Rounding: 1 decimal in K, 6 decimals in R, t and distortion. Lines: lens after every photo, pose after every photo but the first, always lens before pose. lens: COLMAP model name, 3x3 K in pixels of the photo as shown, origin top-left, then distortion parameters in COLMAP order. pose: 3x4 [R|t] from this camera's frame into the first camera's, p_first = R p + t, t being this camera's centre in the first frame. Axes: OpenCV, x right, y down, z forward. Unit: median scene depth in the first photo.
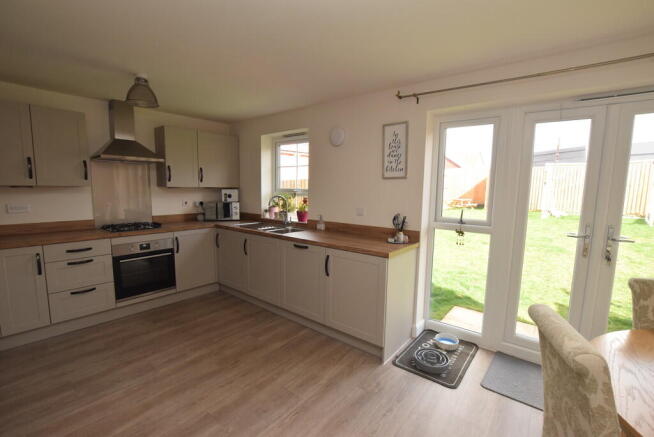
lens RADIAL K [[292.6, 0, 329.7], [0, 292.6, 221.8], [0, 0, 1]] dist [-0.024823, 0.000076]
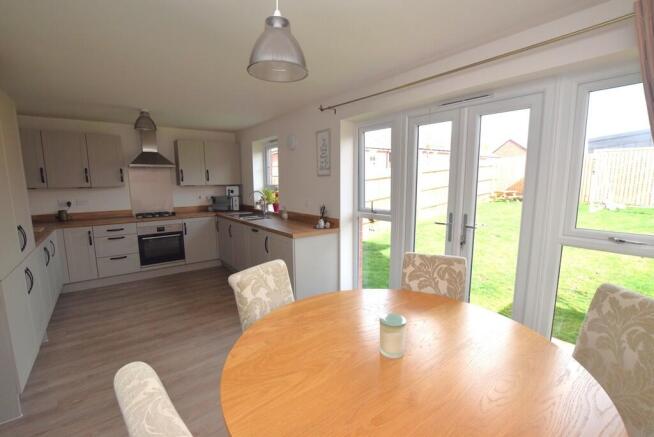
lens RADIAL K [[292.6, 0, 329.7], [0, 292.6, 221.8], [0, 0, 1]] dist [-0.024823, 0.000076]
pose [[0.973252, 0.010433, -0.229501, 0.468845], [-0.005315, 0.999723, 0.022906, 0.014136], [0.229677, -0.021074, 0.973039, -0.168186]]
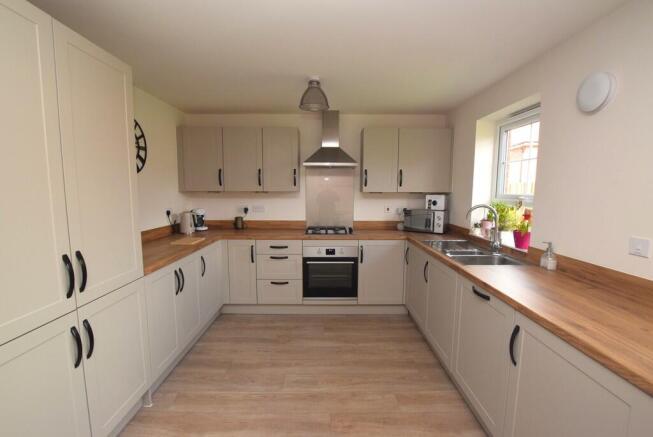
lens RADIAL K [[292.1, 0, 329.2], [0, 292.1, 221.8], [0, 0, 1]] dist [-0.024823, 0.000076]
pose [[0.631728, 0.074894, -0.771564, 0.133458], [-0.084975, 0.996014, 0.027106, -0.044176], [0.770519, 0.048440, 0.635574, 0.345534]]
